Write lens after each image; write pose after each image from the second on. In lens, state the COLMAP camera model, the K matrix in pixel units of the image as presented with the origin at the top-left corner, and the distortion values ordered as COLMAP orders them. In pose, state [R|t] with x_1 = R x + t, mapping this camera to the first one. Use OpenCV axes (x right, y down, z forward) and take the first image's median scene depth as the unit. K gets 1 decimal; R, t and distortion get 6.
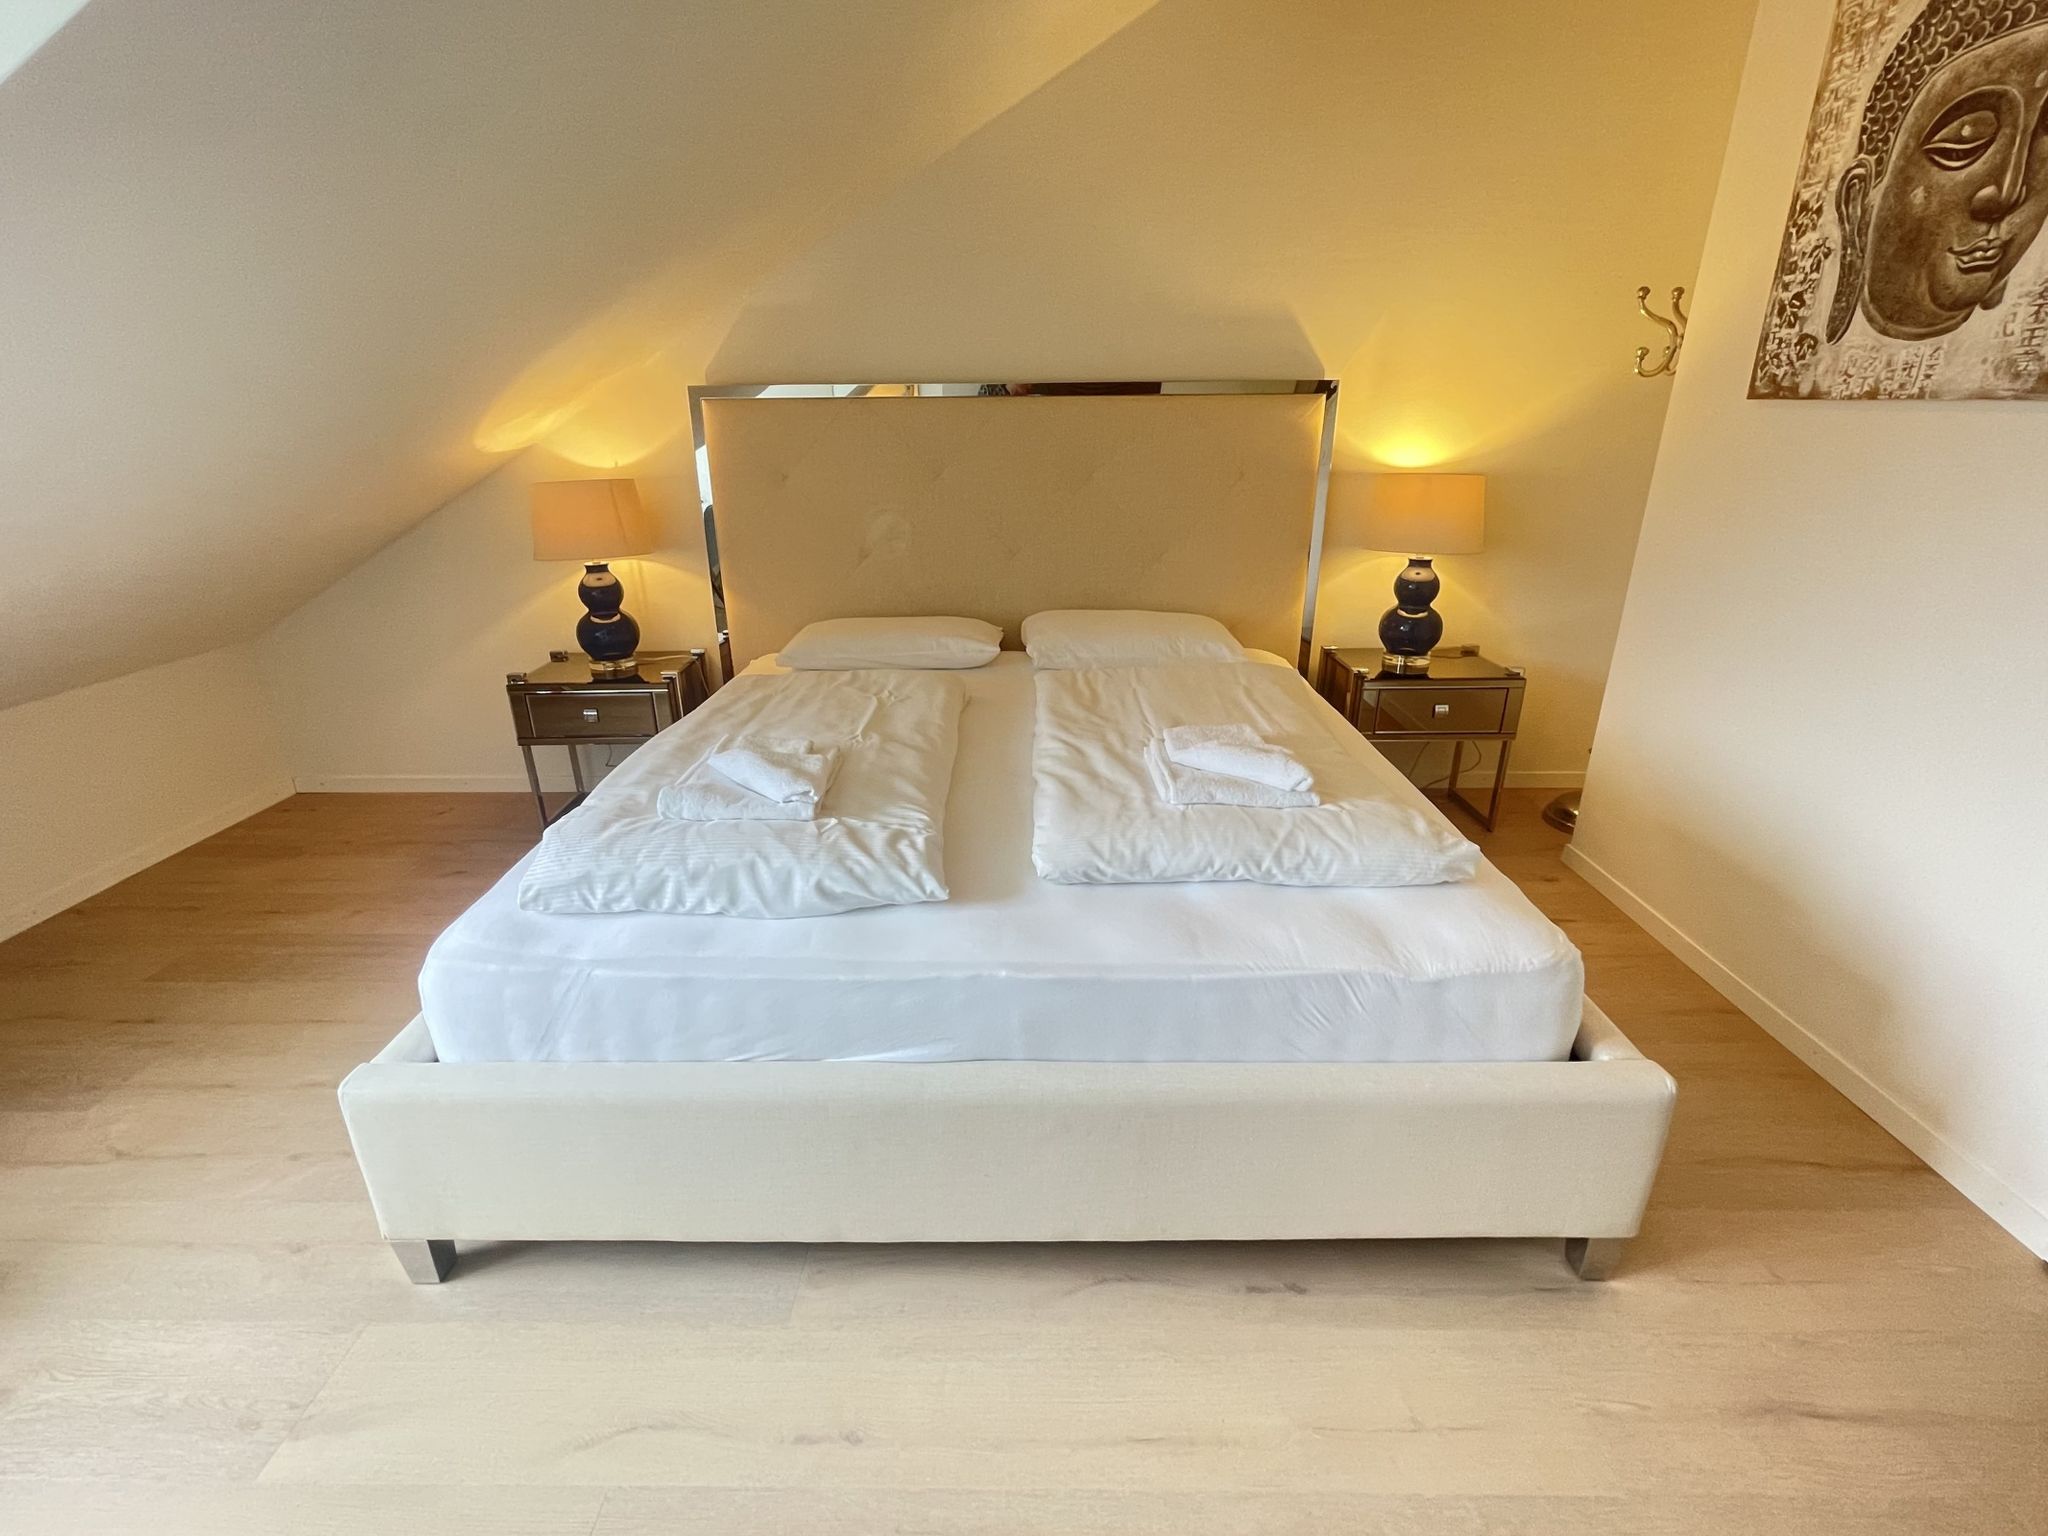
lens RADIAL K [[933.6, 0, 1024.0], [0, 933.6, 767.2], [0, 0, 1]] dist [-0.006409, 0.002848]
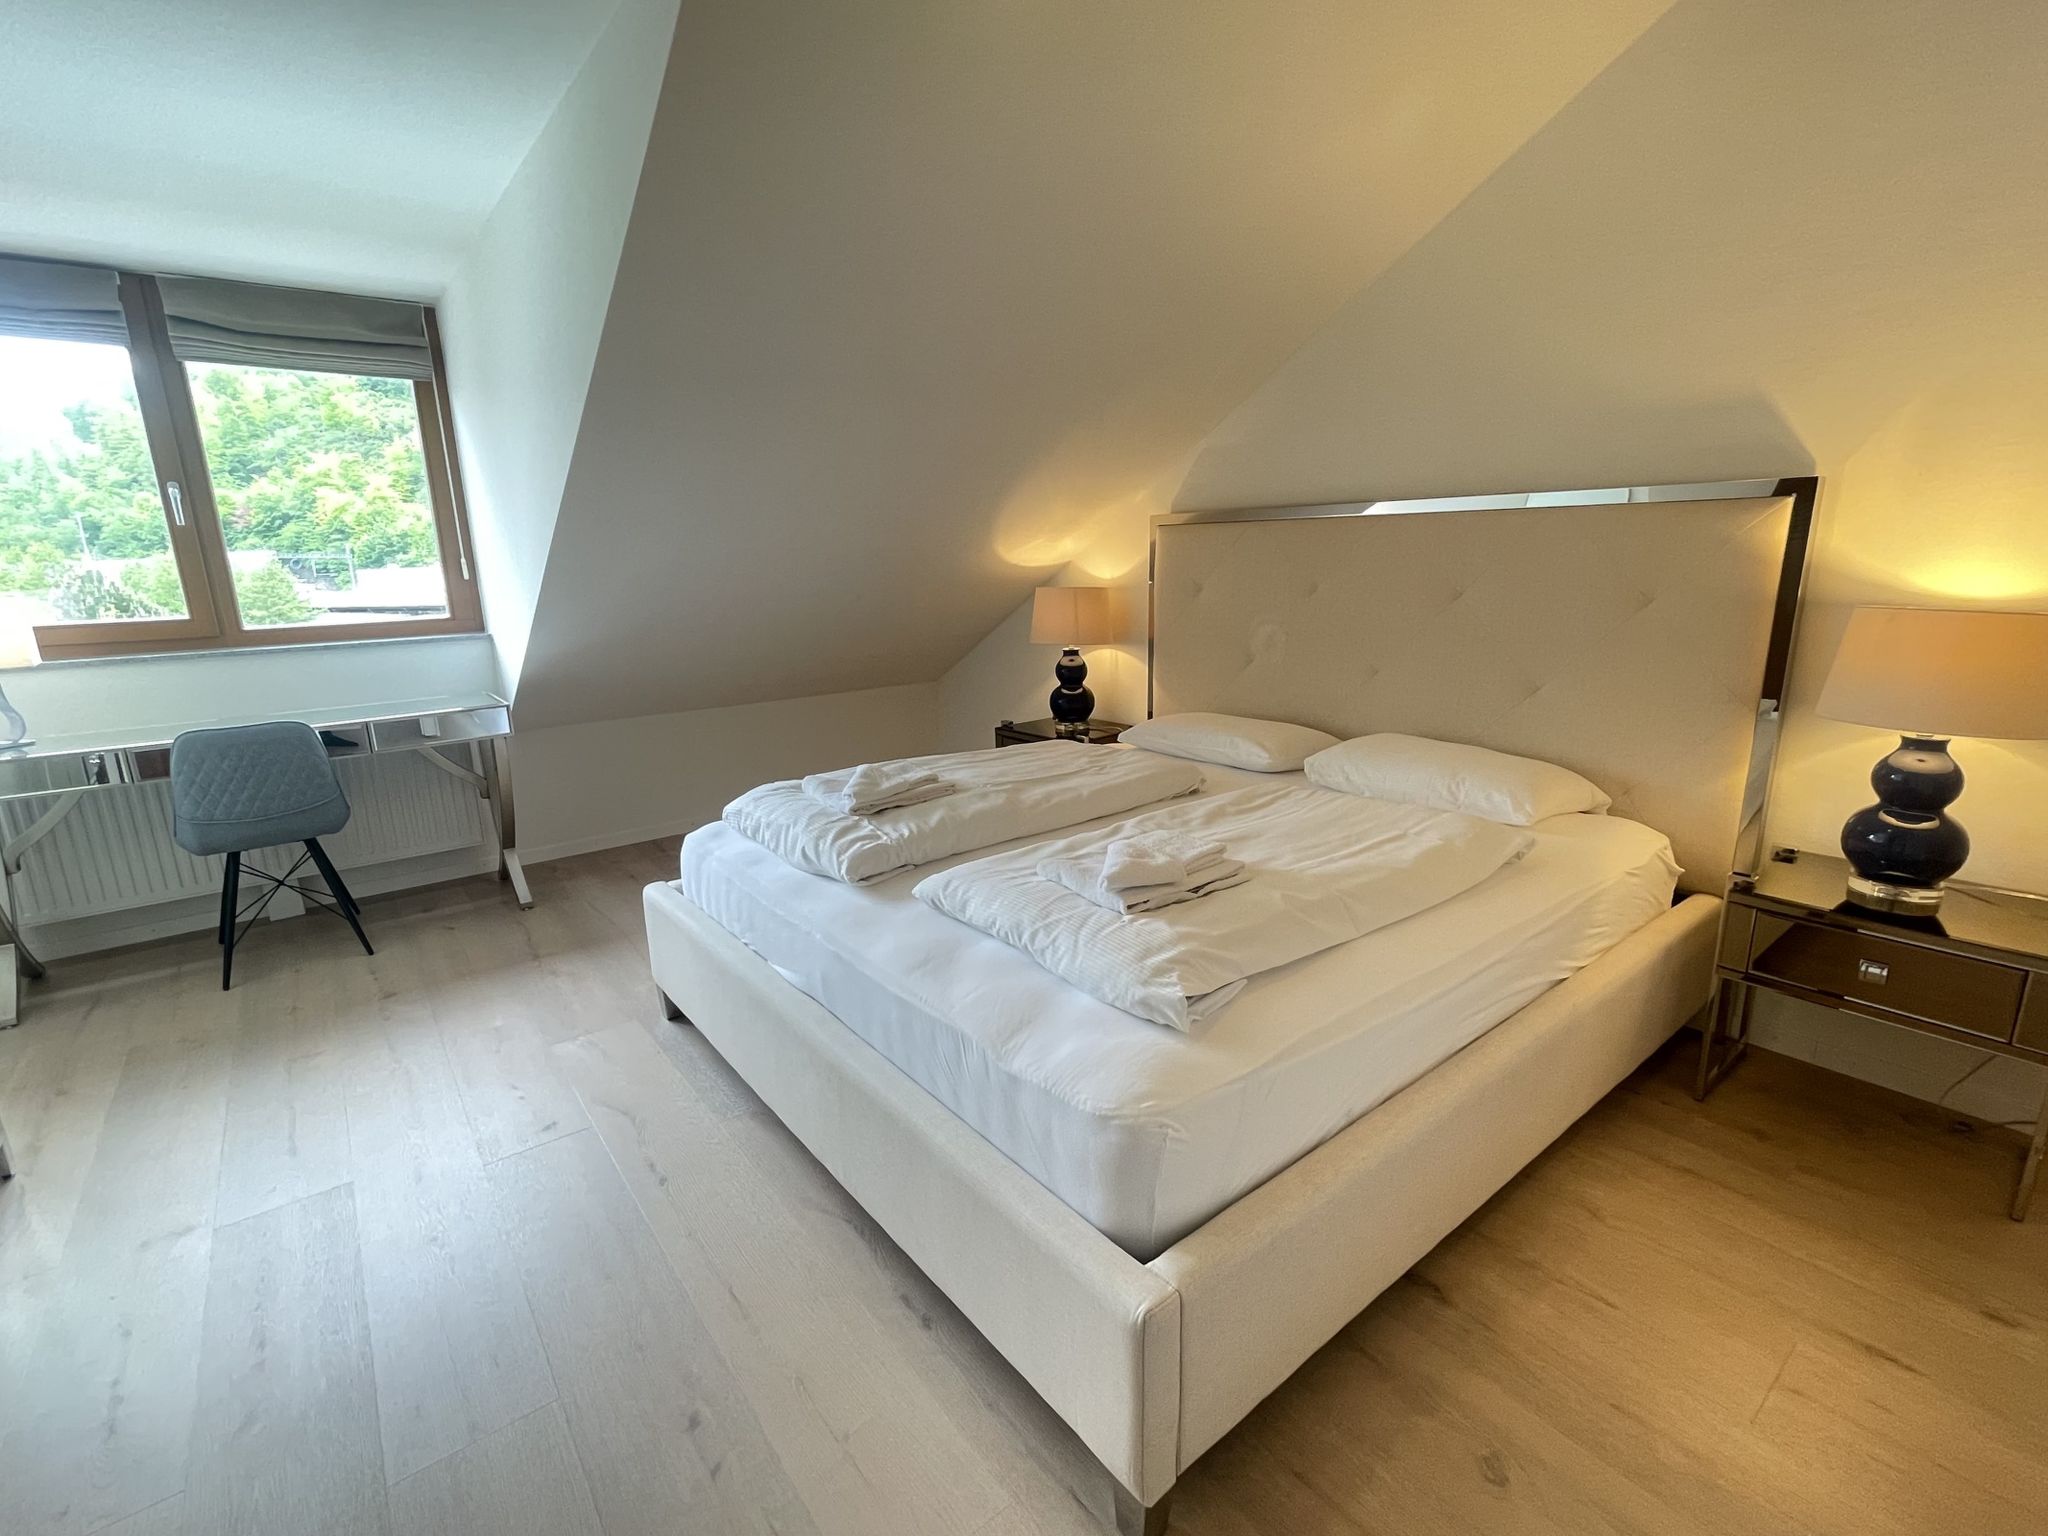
lens RADIAL K [[933.6, 0, 1021.4], [0, 933.6, 770.8], [0, 0, 1]] dist [-0.006409, 0.002848]
pose [[0.620681, 0.174527, -0.764392, 0.532941], [-0.257724, 0.966152, 0.011323, -0.048549], [0.740495, 0.189975, 0.644652, 0.131168]]
